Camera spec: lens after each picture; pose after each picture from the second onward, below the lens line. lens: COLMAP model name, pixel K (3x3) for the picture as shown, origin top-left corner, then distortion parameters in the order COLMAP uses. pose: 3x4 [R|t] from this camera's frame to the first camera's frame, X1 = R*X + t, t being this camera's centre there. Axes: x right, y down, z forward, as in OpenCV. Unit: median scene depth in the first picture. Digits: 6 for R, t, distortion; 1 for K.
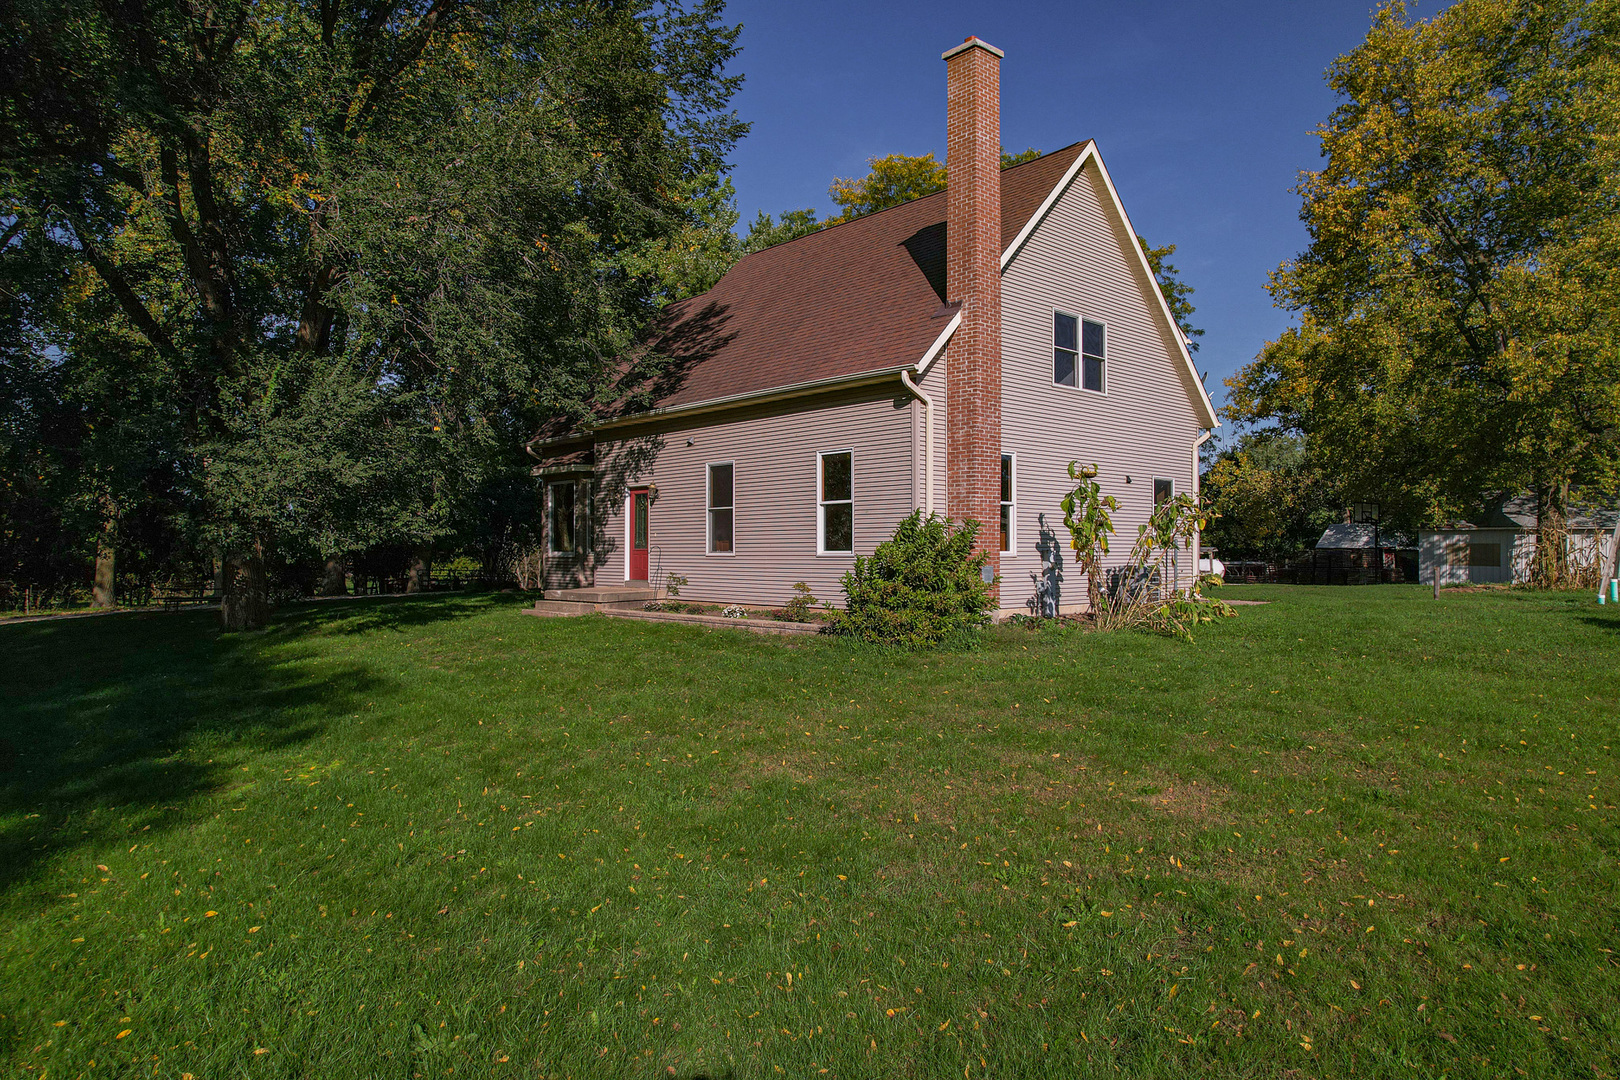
lens RADIAL K [[1032.3, 0, 824.5], [0, 1032.3, 546.1], [0, 0, 1]] dist [-0.079535, 0.074588]
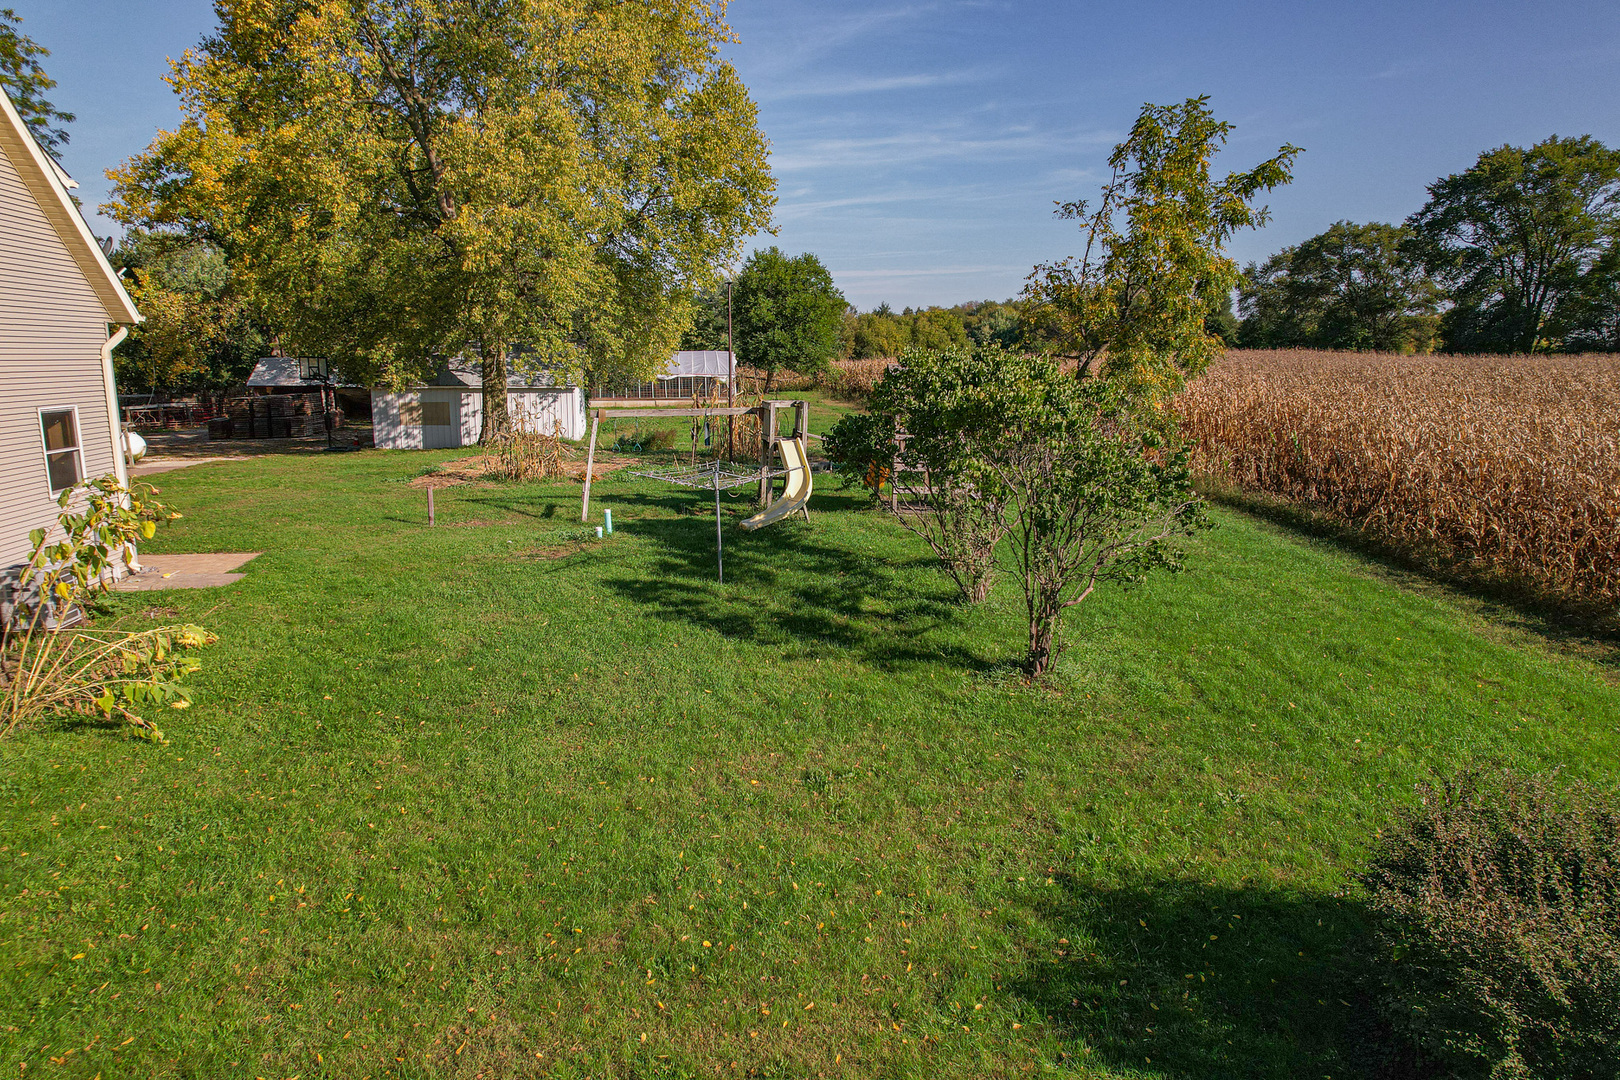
lens RADIAL K [[1032.3, 0, 824.5], [0, 1032.3, 546.1], [0, 0, 1]] dist [-0.079535, 0.074588]
pose [[0.561408, -0.153317, 0.813213, 0.046794], [-0.008775, 0.981530, 0.191108, -0.073791], [-0.827492, -0.114426, 0.549694, 0.159206]]
